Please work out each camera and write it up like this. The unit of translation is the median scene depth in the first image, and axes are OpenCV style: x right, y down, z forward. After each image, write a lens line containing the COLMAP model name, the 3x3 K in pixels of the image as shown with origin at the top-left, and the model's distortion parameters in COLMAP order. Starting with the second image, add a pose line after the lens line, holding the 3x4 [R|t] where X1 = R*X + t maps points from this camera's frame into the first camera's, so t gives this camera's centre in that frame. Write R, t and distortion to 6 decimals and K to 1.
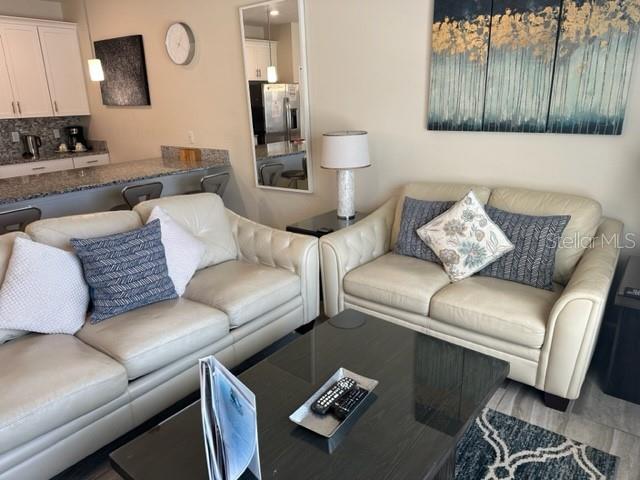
lens RADIAL K [[446.7, 0, 324.4], [0, 446.7, 222.1], [0, 0, 1]] dist [0.072035, -0.094999]
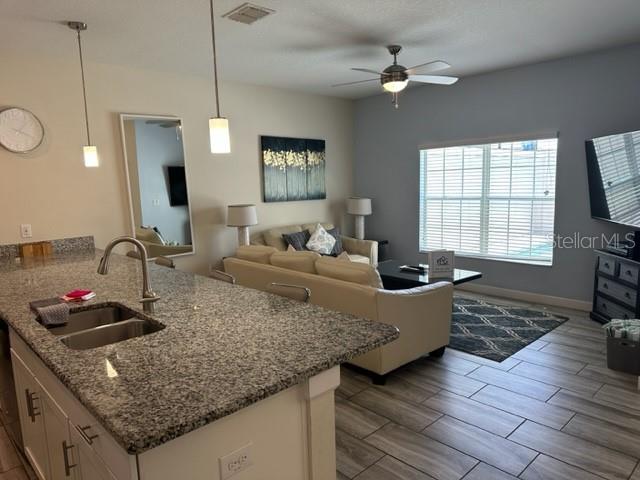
lens RADIAL K [[446.7, 0, 315.3], [0, 446.7, 245.8], [0, 0, 1]] dist [0.072035, -0.094999]
pose [[0.181264, -0.113631, 0.976848, -1.028654], [0.286407, 0.956345, 0.058100, -0.048732], [-0.940805, 0.269244, 0.205896, 0.286352]]
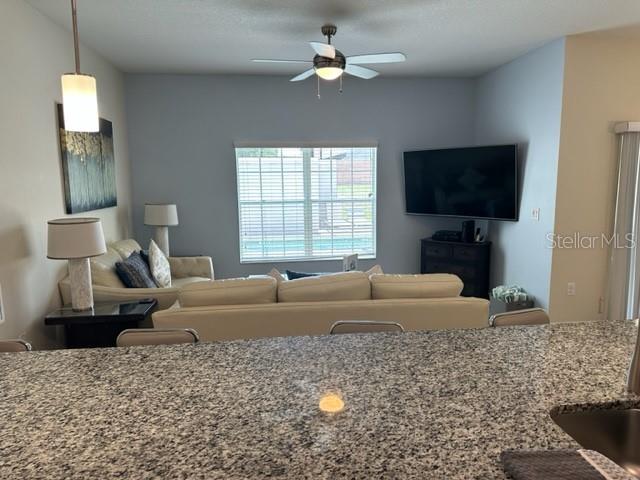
lens RADIAL K [[446.7, 0, 324.3], [0, 446.7, 244.9], [0, 0, 1]] dist [0.072035, -0.094999]
pose [[-0.690305, -0.066355, 0.720469, -0.680690], [0.226854, 0.925722, 0.302615, -0.209662], [-0.687034, 0.372338, -0.623978, 0.816671]]
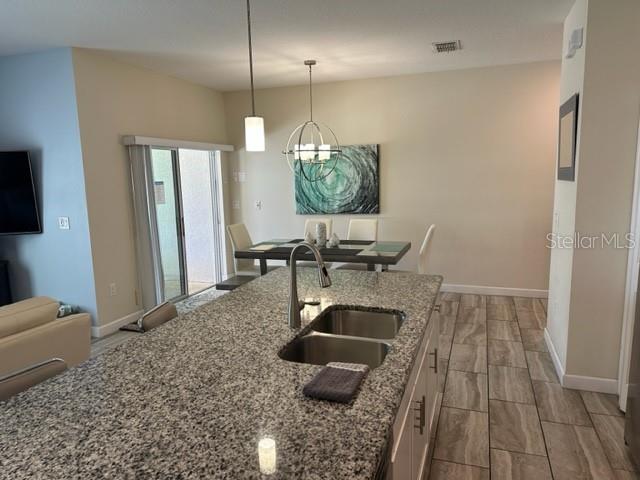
lens RADIAL K [[446.7, 0, 319.4], [0, 446.7, 244.6], [0, 0, 1]] dist [0.072035, -0.094999]
pose [[-0.954944, 0.104089, -0.277933, -0.541615], [-0.020012, 0.911764, 0.410226, -0.231259], [0.296109, 0.397305, -0.868601, 0.869749]]
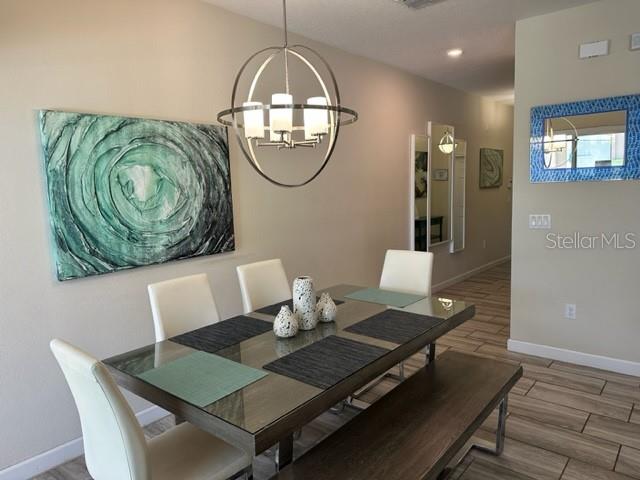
lens RADIAL K [[446.7, 0, 319.3], [0, 446.7, 237.5], [0, 0, 1]] dist [0.072035, -0.094999]
pose [[-0.051469, 0.153089, -0.986871, -0.388592], [-0.238573, 0.957685, 0.161004, 0.018143], [0.969760, 0.243728, -0.012768, -0.007299]]
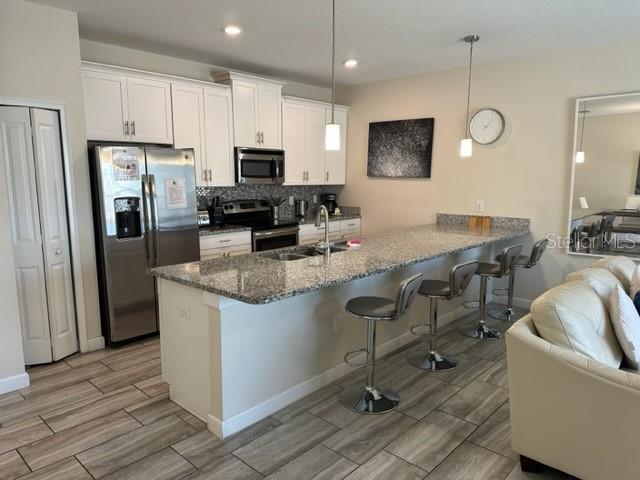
lens RADIAL K [[446.7, 0, 324.7], [0, 446.7, 242.2], [0, 0, 1]] dist [0.072035, -0.094999]
pose [[0.994793, 0.048866, -0.089436, -0.558173], [-0.059109, 0.991523, -0.115710, 0.049471], [0.083023, 0.120394, 0.989248, -0.121678]]
